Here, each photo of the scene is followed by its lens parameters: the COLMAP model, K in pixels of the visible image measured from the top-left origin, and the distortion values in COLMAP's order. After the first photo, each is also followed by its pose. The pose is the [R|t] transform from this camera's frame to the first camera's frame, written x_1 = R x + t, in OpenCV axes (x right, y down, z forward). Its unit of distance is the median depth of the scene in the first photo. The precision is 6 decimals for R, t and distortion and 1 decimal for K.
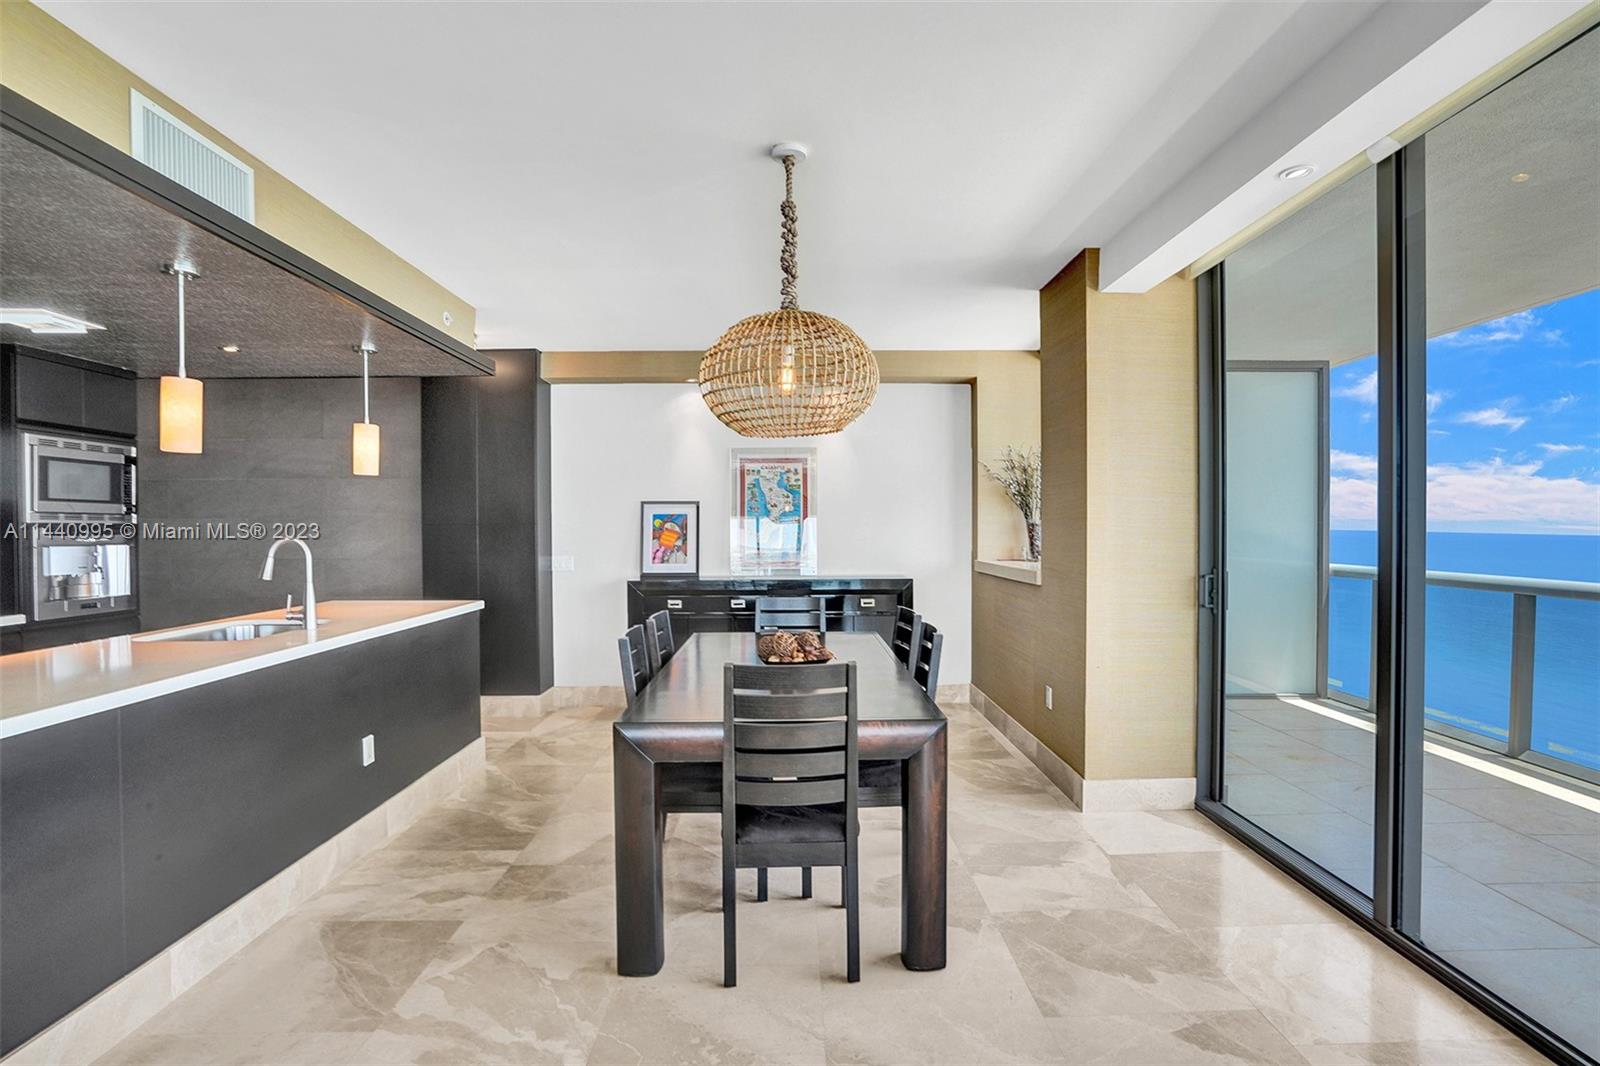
lens RADIAL K [[803.3, 0, 814.7], [0, 803.3, 535.3], [0, 0, 1]] dist [-0.055265, 0.023772]
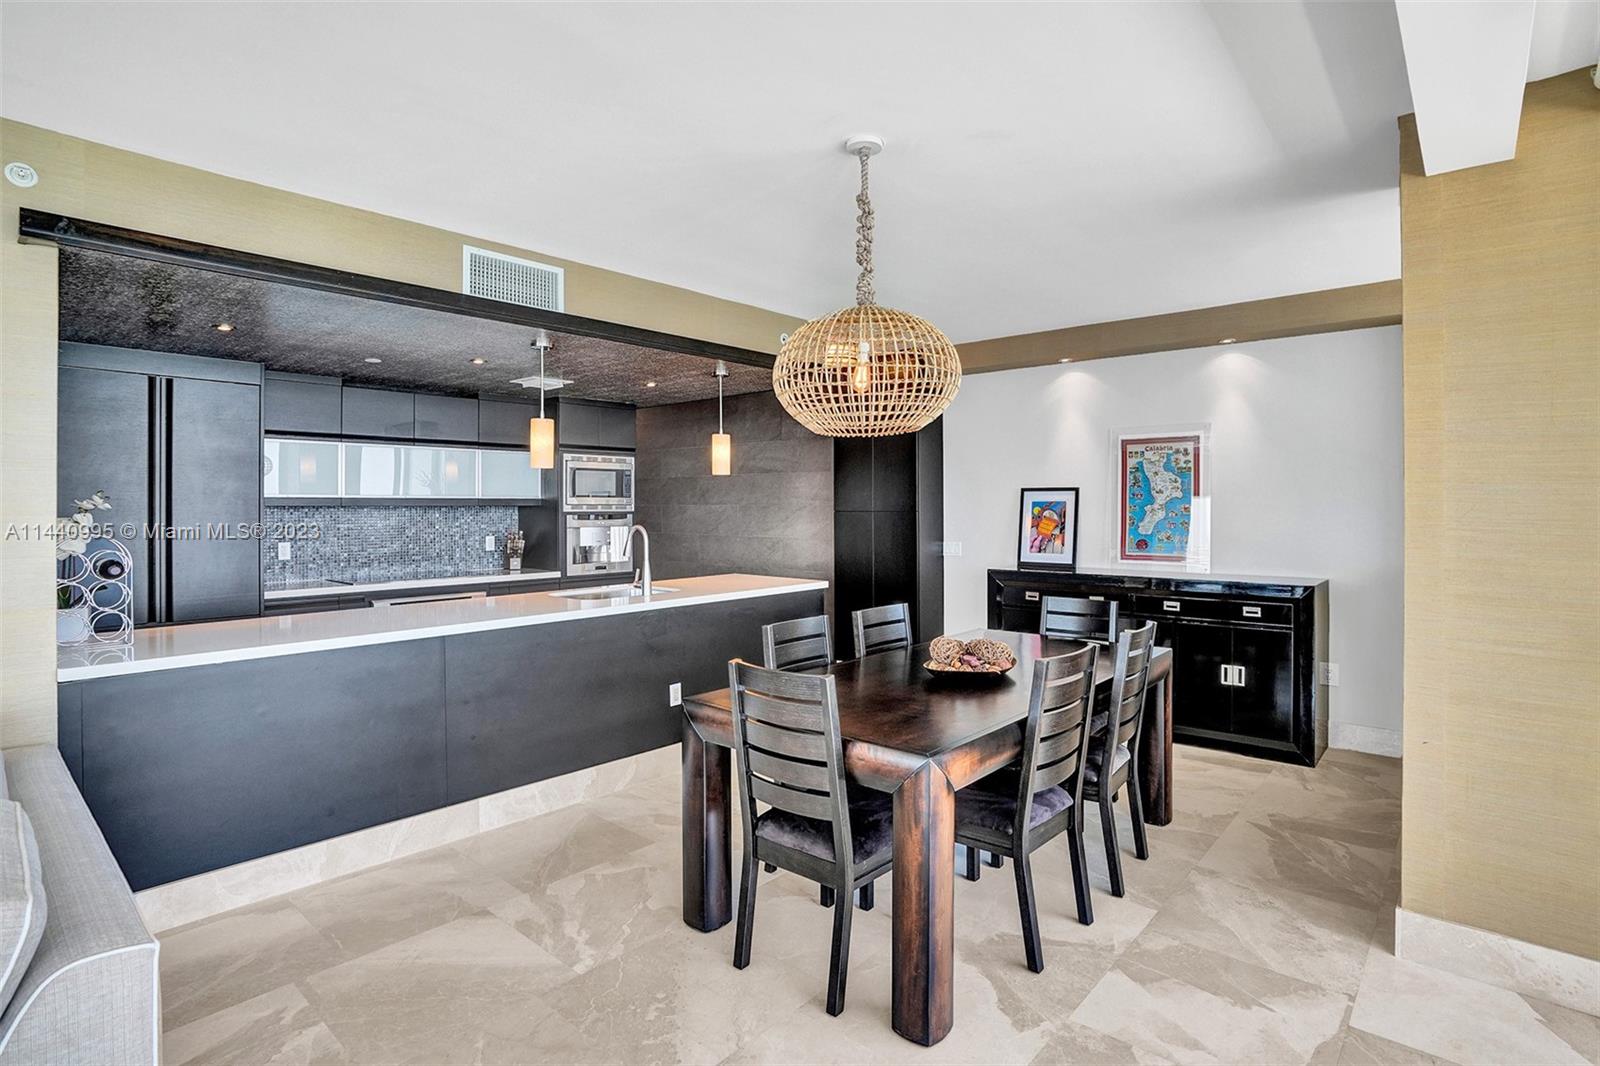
lens RADIAL K [[799.4, 0, 811.9], [0, 799.4, 505.1], [0, 0, 1]] dist [-0.047373, 0.000721]
pose [[0.733713, 0.002189, -0.679456, 0.379060], [-0.007203, 0.999964, -0.004557, -0.023444], [0.679421, 0.008237, 0.733702, 0.165525]]
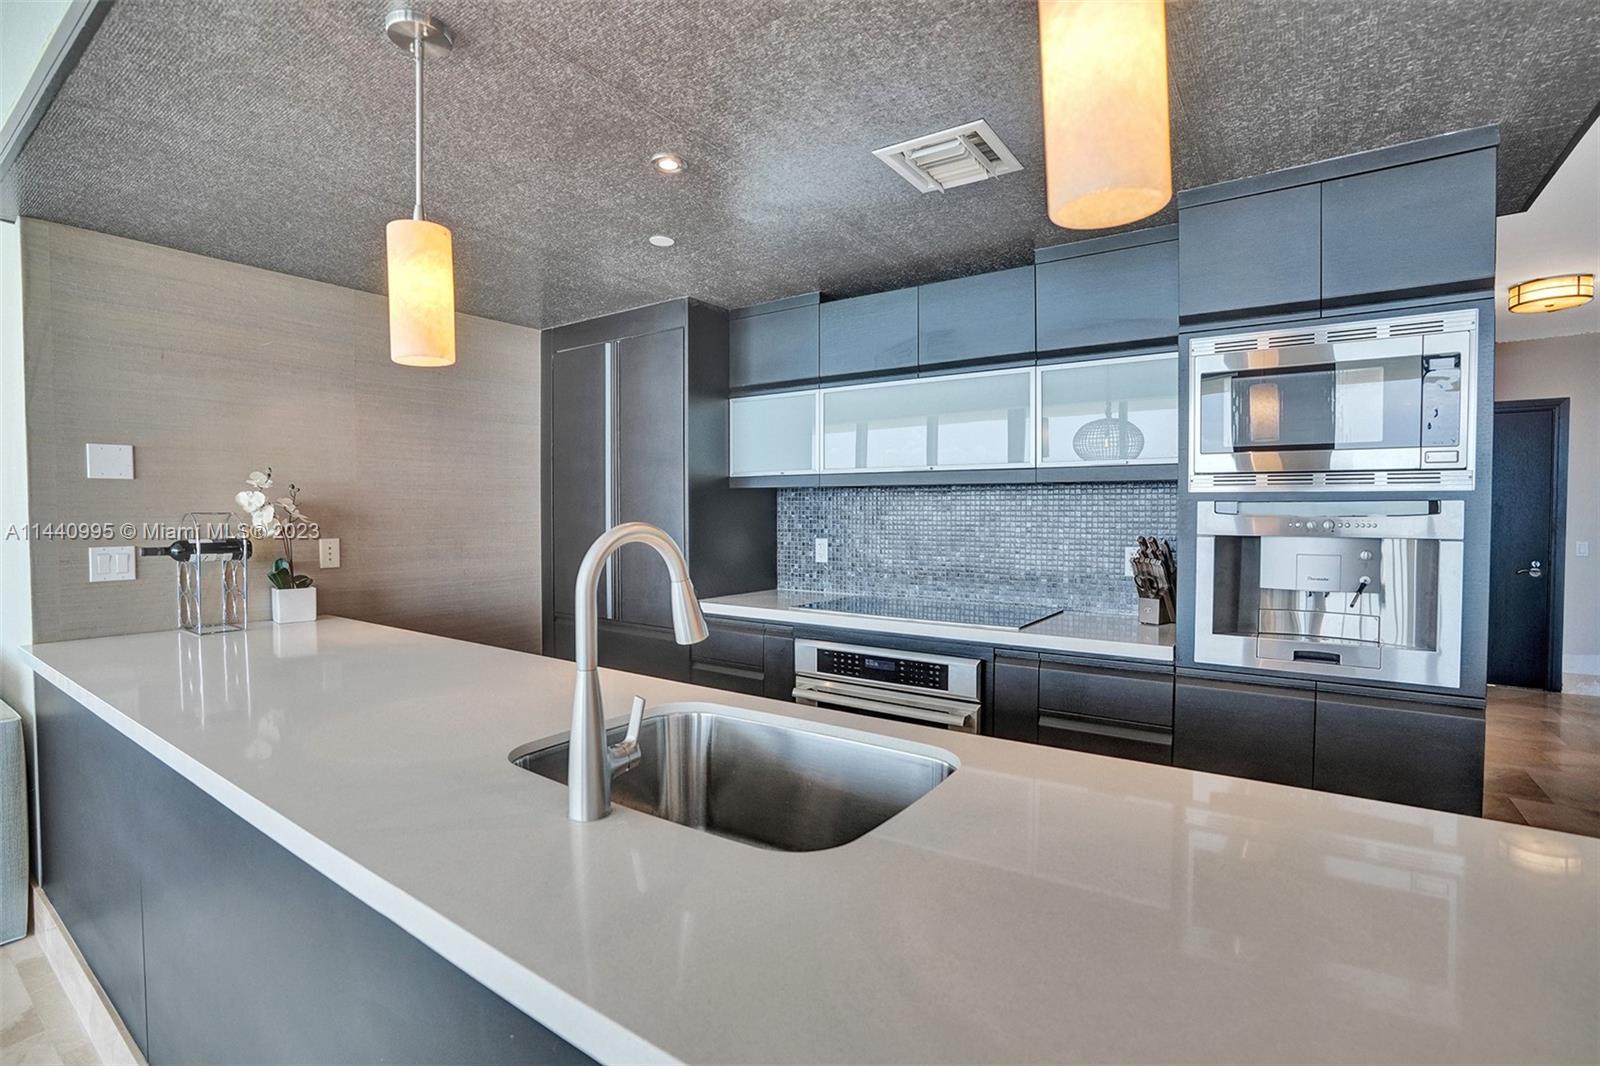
lens RADIAL K [[760.5, 0, 797.4], [0, 760.5, 530.4], [0, 0, 1]] dist [-0.052856, 0.022297]
pose [[-0.600034, 0.028623, -0.799463, -0.350334], [-0.003731, 0.999249, 0.038577, -0.007448], [0.799966, 0.026130, -0.599476, 1.012063]]
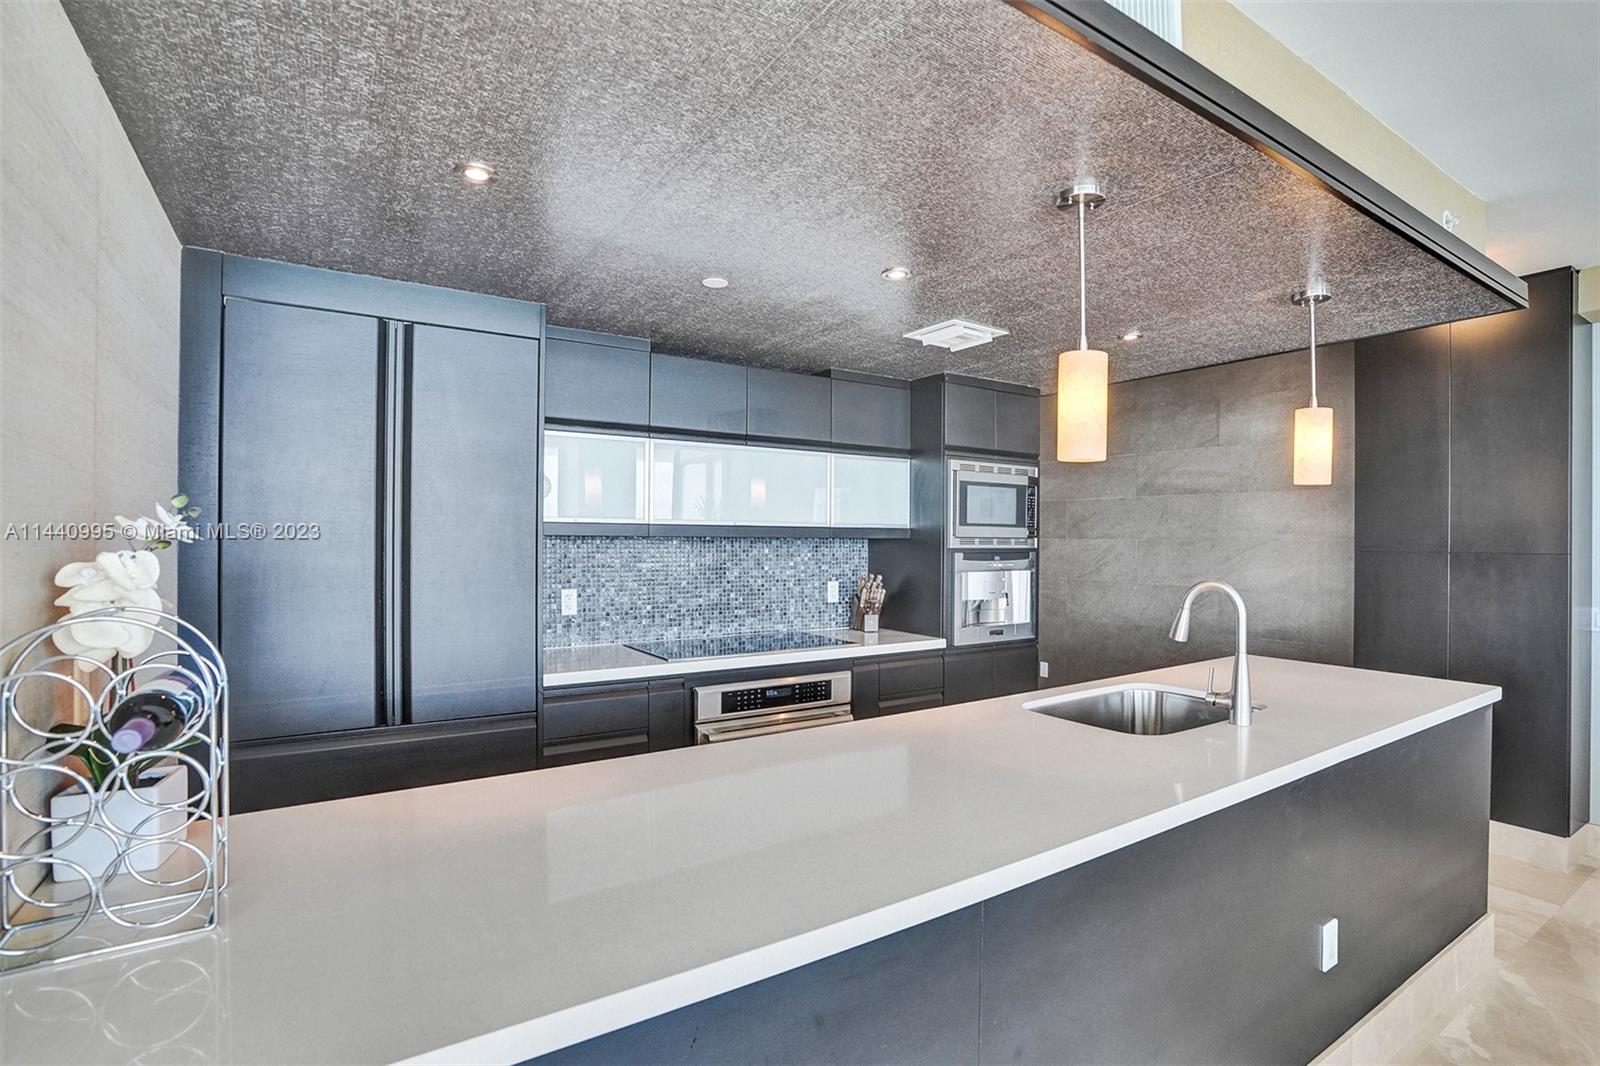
lens RADIAL K [[765.3, 0, 806.3], [0, 765.3, 545.9], [0, 0, 1]] dist [-0.073514, 0.031397]
pose [[0.522701, 0.016216, -0.852362, -0.244004], [-0.016844, 0.999820, 0.008692, -0.022070], [0.852350, 0.009814, 0.522880, 0.296328]]
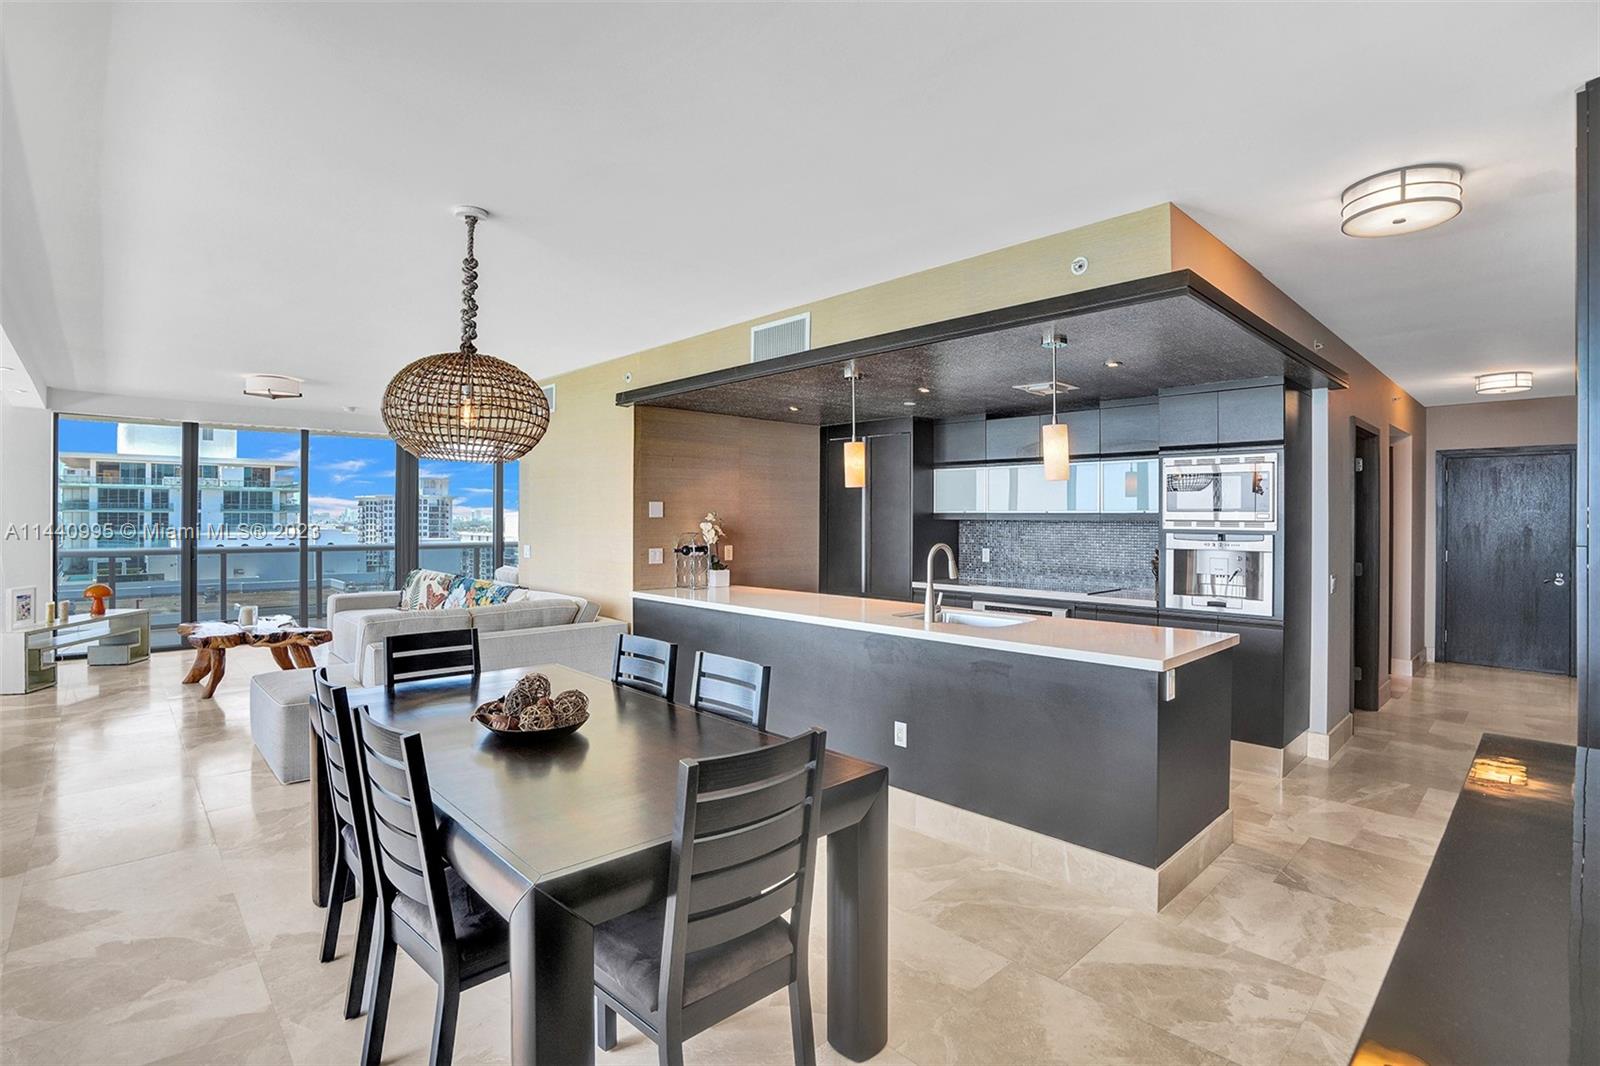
lens RADIAL K [[758.8, 0, 801.2], [0, 758.8, 517.4], [0, 0, 1]] dist [-0.058887, 0.024461]
pose [[-0.744400, 0.002428, -0.667729, 0.215275], [-0.006545, 0.999919, 0.010933, -0.040532], [0.667702, 0.012509, -0.744324, 1.385905]]
